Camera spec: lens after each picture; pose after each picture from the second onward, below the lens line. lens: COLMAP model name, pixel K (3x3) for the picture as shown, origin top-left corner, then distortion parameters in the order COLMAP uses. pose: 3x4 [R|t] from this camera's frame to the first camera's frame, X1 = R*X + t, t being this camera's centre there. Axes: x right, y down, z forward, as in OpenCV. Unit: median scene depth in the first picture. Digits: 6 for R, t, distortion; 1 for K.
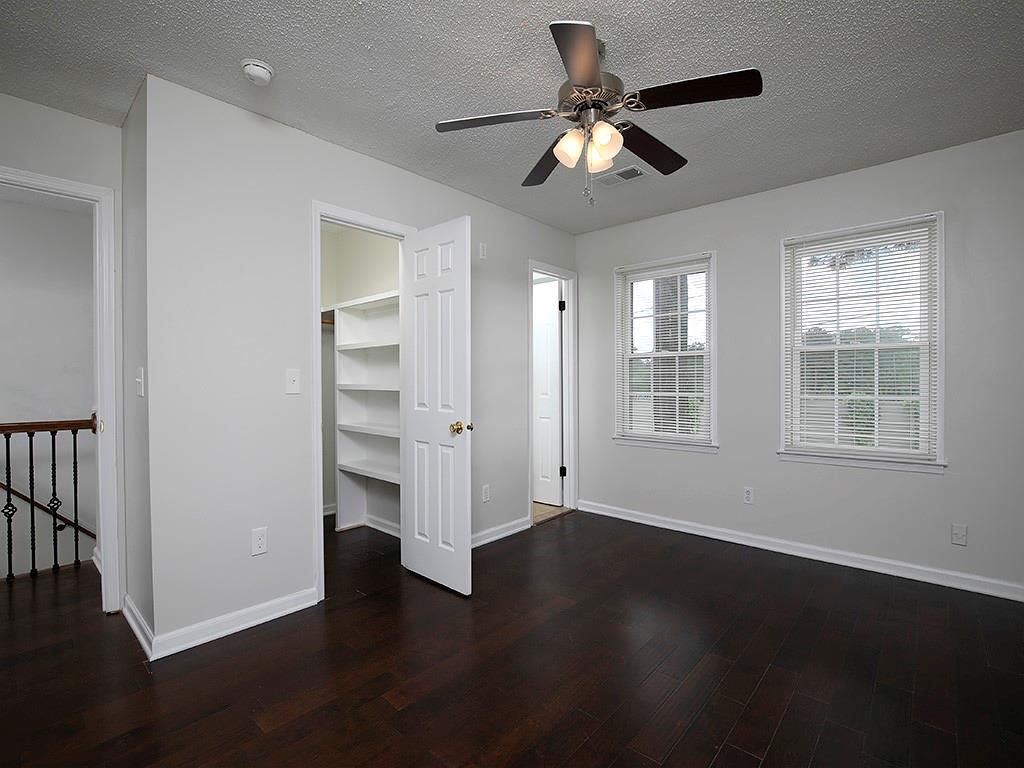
lens RADIAL K [[494.4, 0, 512.0], [0, 494.4, 384.0], [0, 0, 1]] dist [0.000607, 0.000032]
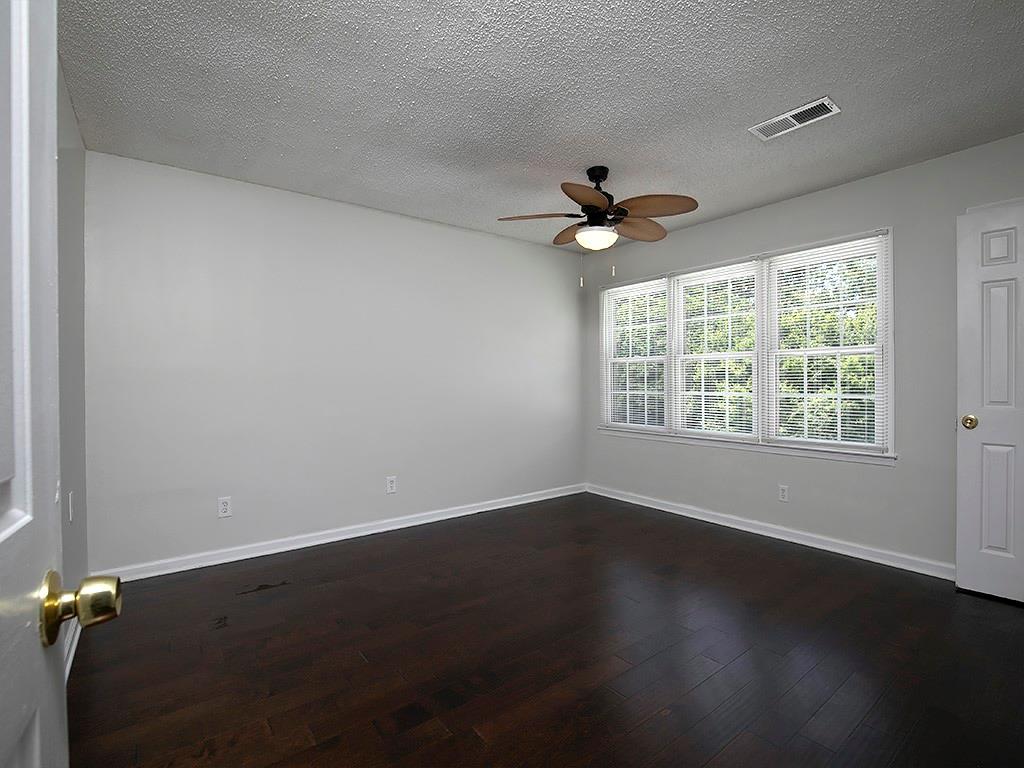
lens RADIAL K [[494.4, 0, 512.0], [0, 494.4, 384.0], [0, 0, 1]] dist [0.000607, 0.000032]
pose [[0.982114, -0.000857, -0.188283, 0.245678], [0.001342, 0.999996, 0.002446, -0.003534], [0.188280, -0.002655, 0.982112, -0.246233]]
